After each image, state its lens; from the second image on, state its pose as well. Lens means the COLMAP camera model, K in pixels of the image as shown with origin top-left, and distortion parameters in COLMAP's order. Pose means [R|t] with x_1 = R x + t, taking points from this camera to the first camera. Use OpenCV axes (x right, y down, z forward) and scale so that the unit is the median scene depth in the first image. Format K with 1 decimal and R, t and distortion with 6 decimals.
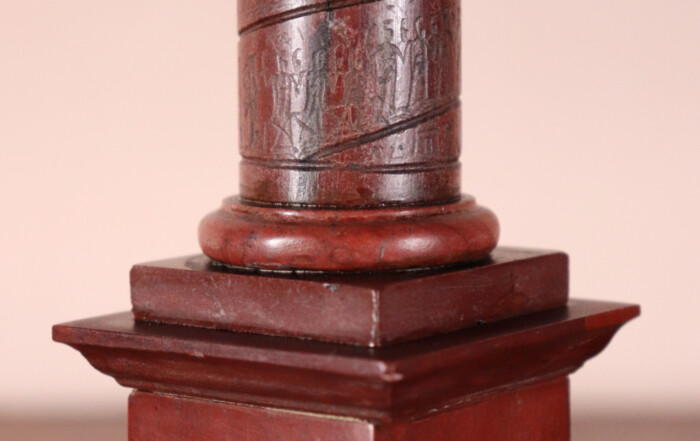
lens RADIAL K [[1830.6, 0, 350.3], [0, 1830.6, 220.6], [0, 0, 1]] dist [0.396795, 0.000000]
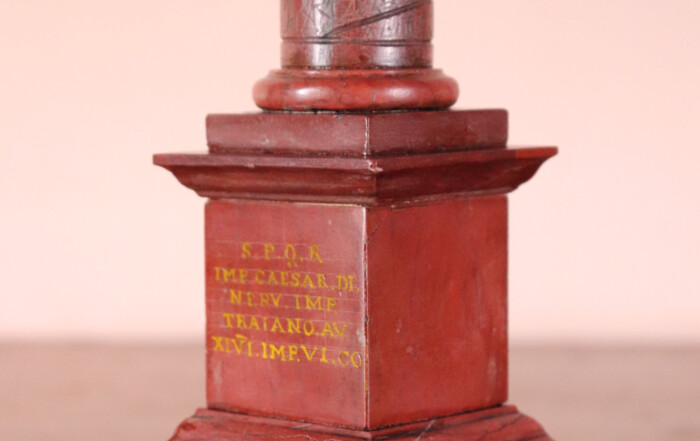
lens RADIAL K [[1830.6, 0, 349.7], [0, 1830.6, 220.6], [0, 0, 1]] dist [0.396795, 0.000000]
pose [[0.999033, 0.008029, -0.043225, 0.061015], [-0.008999, 0.999711, -0.022297, 0.146848], [0.043033, 0.022664, 0.998817, -0.470545]]
